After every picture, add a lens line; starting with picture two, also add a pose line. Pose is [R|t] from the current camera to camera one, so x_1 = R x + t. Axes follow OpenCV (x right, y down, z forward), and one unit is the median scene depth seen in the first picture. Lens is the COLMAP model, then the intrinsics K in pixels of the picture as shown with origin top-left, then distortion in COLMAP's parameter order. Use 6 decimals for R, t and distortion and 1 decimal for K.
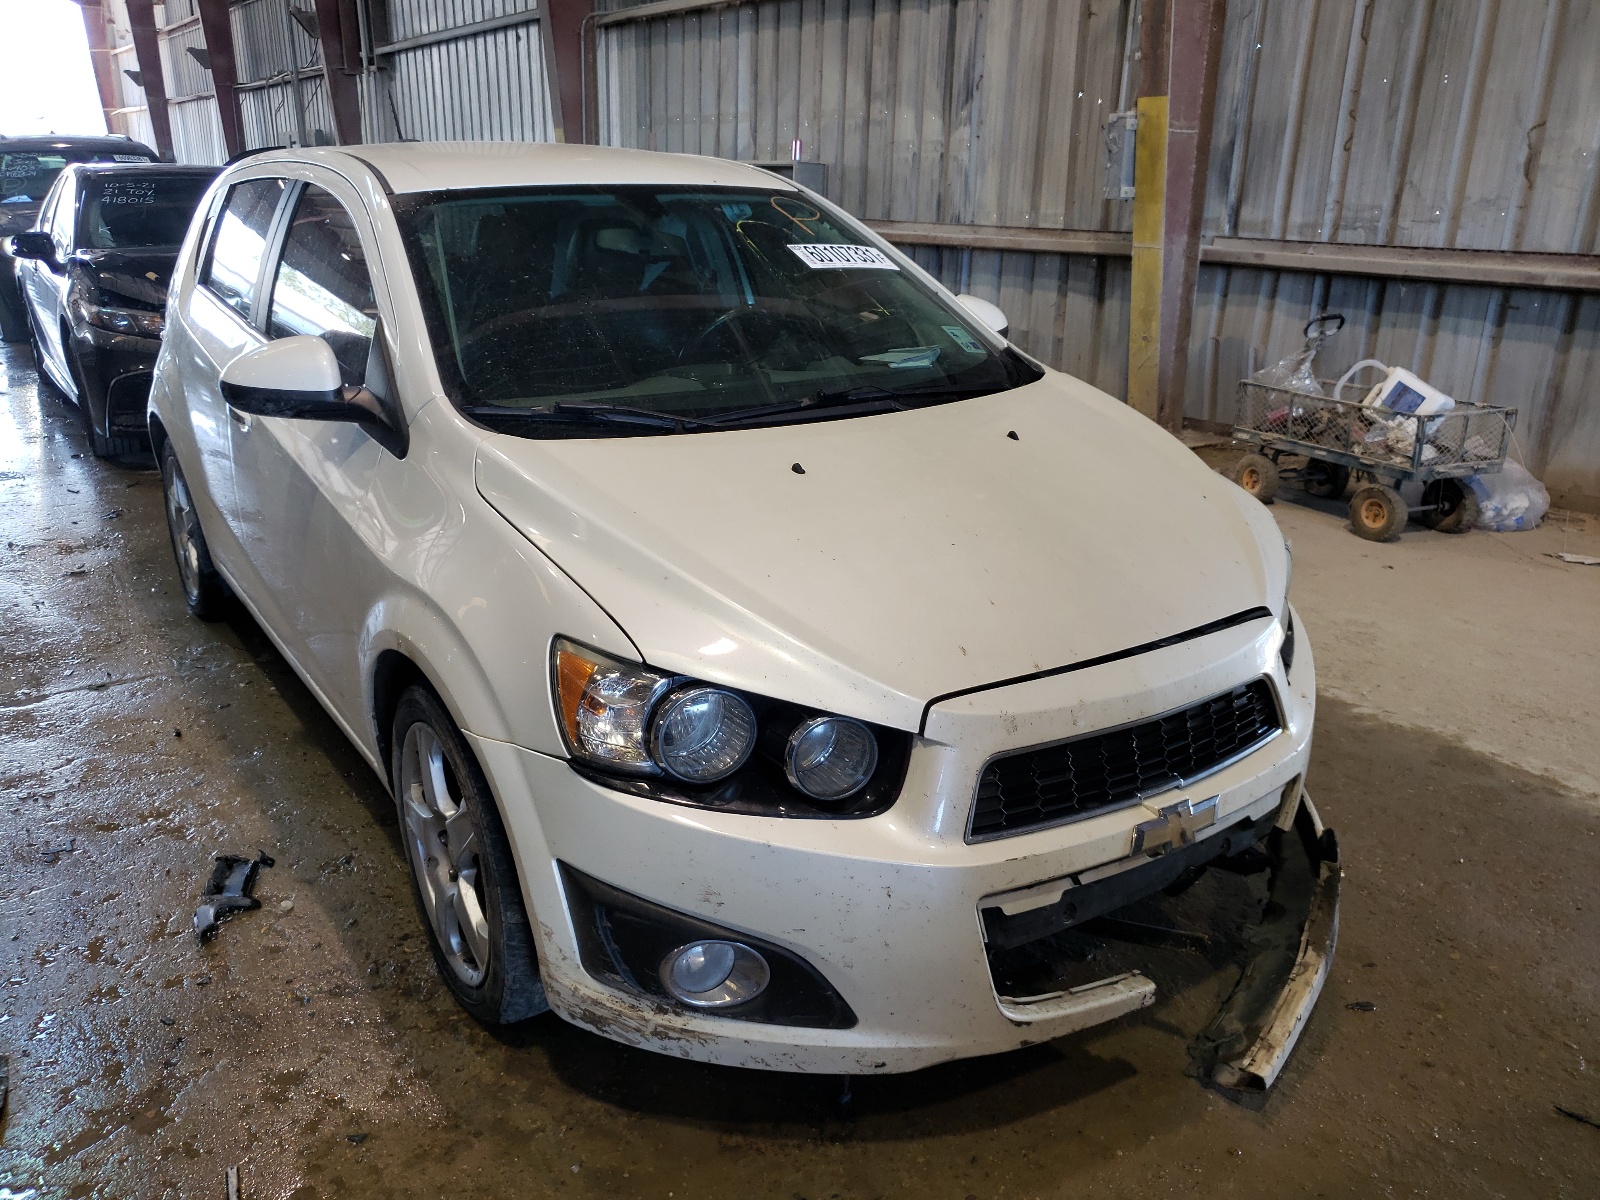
lens RADIAL K [[1267.9, 0, 800.0], [0, 1267.9, 600.0], [0, 0, 1]] dist [-0.010894, -0.000794]
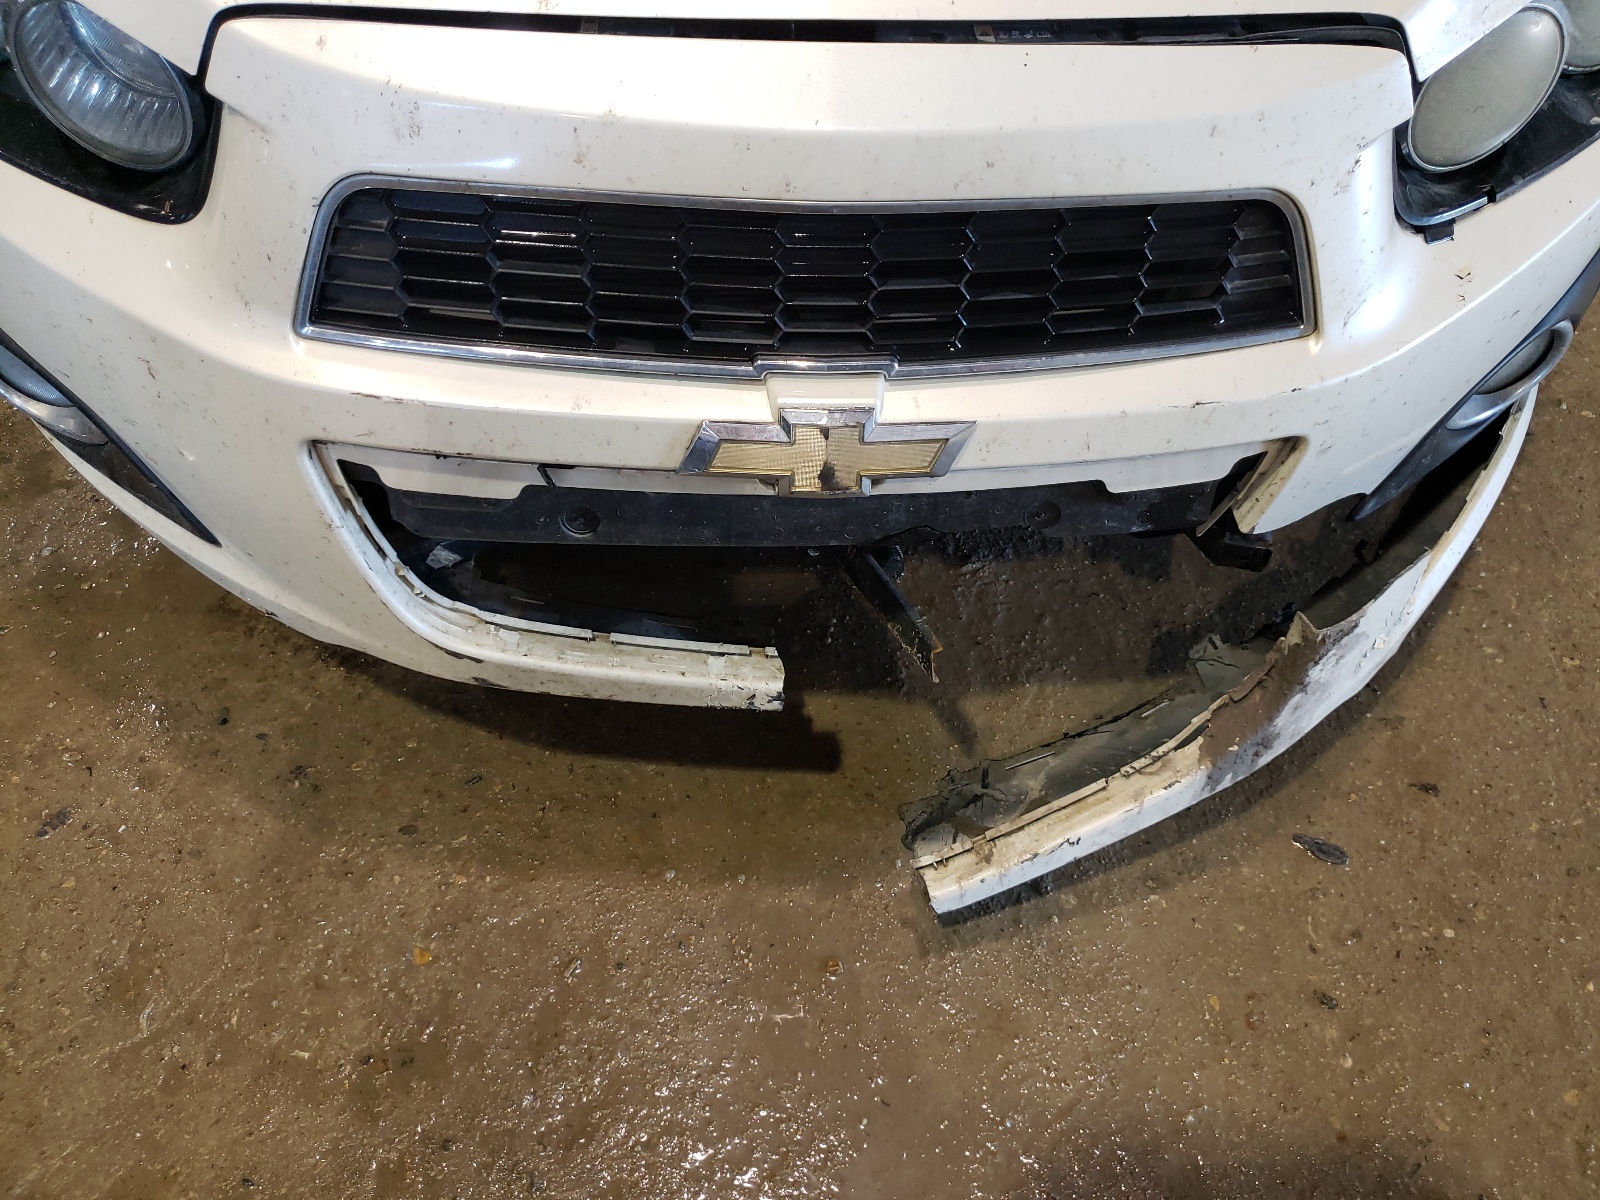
lens RADIAL K [[1267.9, 0, 800.0], [0, 1267.9, 600.0], [0, 0, 1]] dist [-0.010894, -0.000794]
pose [[0.848797, 0.417290, -0.324674, 0.464922], [-0.181199, 0.806475, 0.562818, -0.036138], [0.496700, -0.418888, 0.760146, 0.626191]]
